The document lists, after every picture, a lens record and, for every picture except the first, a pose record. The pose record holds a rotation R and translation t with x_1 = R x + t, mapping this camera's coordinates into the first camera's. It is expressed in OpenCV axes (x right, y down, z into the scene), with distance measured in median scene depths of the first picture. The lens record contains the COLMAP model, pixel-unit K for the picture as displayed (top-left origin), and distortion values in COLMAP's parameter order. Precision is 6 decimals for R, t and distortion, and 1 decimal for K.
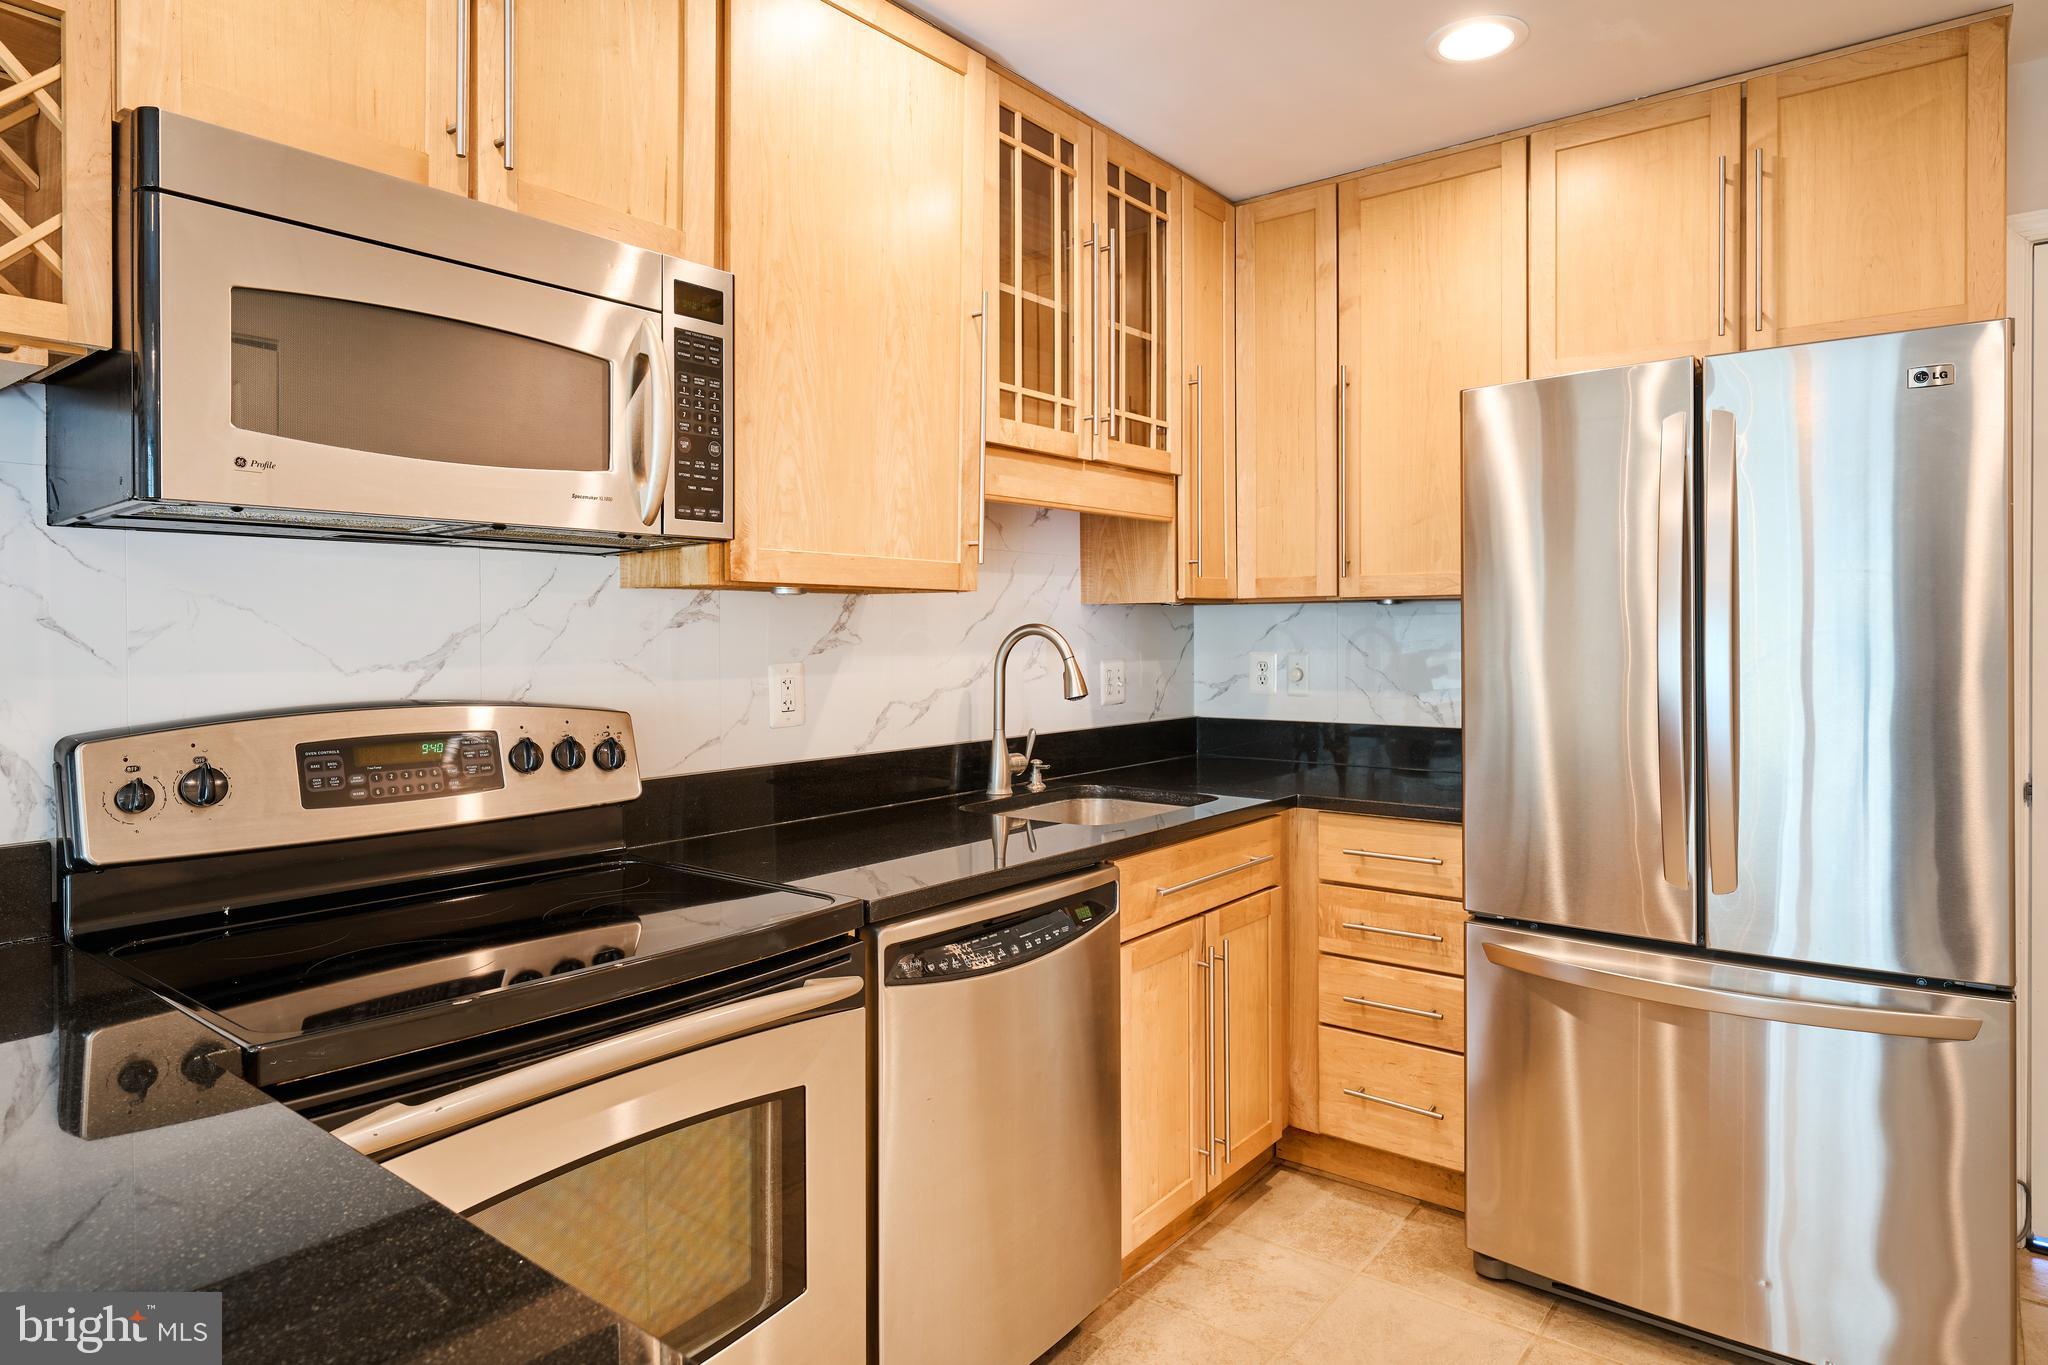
lens RADIAL K [[1180.2, 0, 997.7], [0, 1180.2, 644.8], [0, 0, 1]] dist [-0.002191, 0.001758]
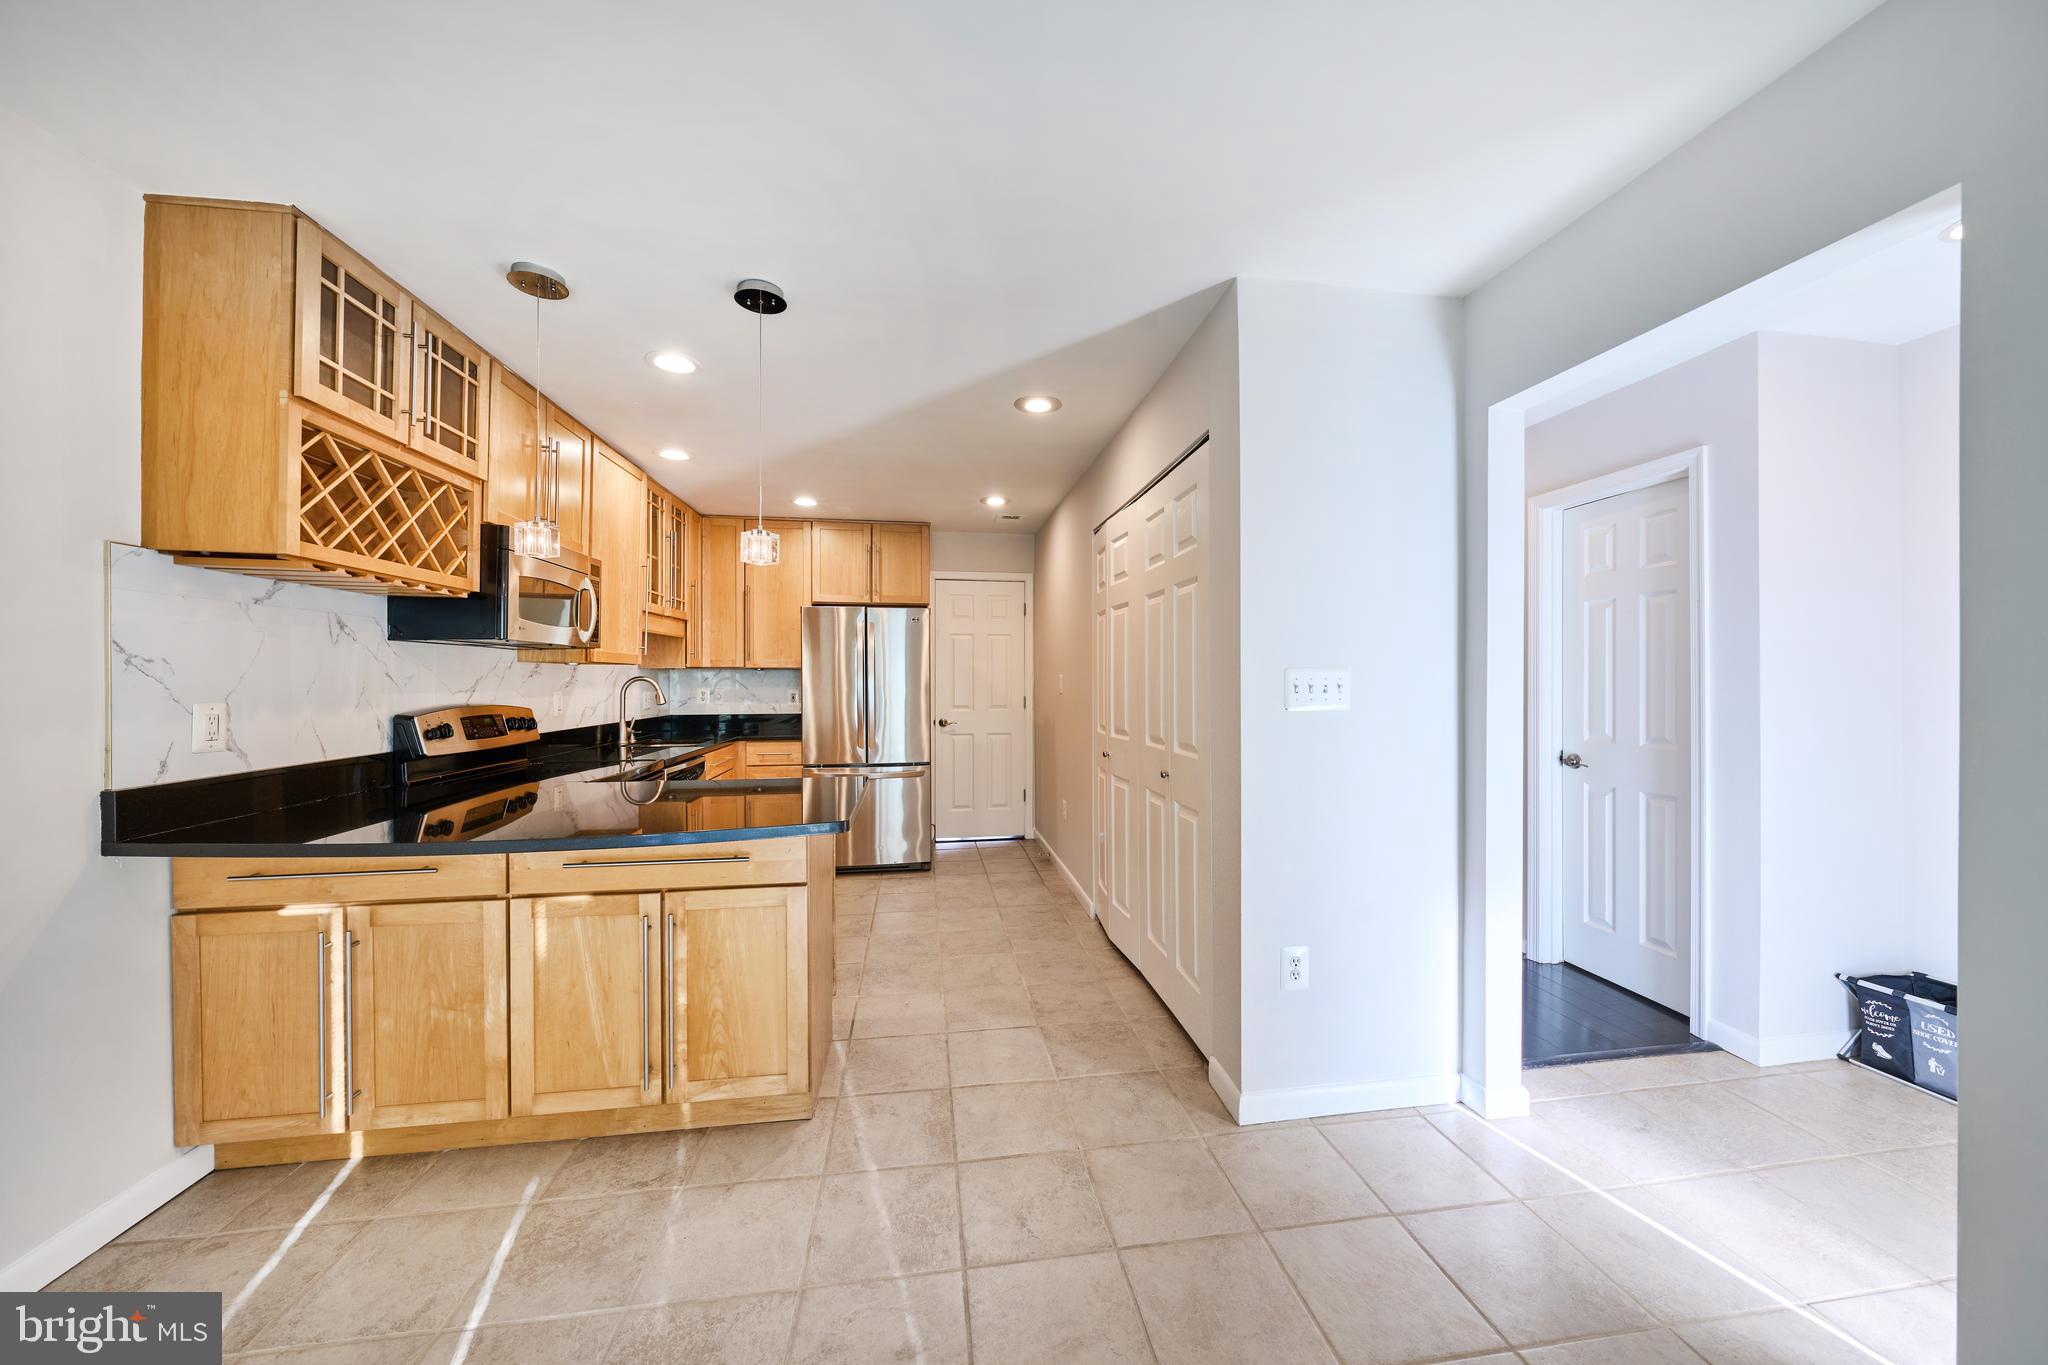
lens RADIAL K [[719.6, 0, 1023.3], [0, 719.6, 684.6], [0, 0, 1]] dist [0.001746, 0.002101]
pose [[0.674354, 0.005206, 0.738389, -0.555036], [-0.003076, 0.999986, -0.004242, 0.004247], [-0.738401, 0.000590, 0.674361, -0.670480]]
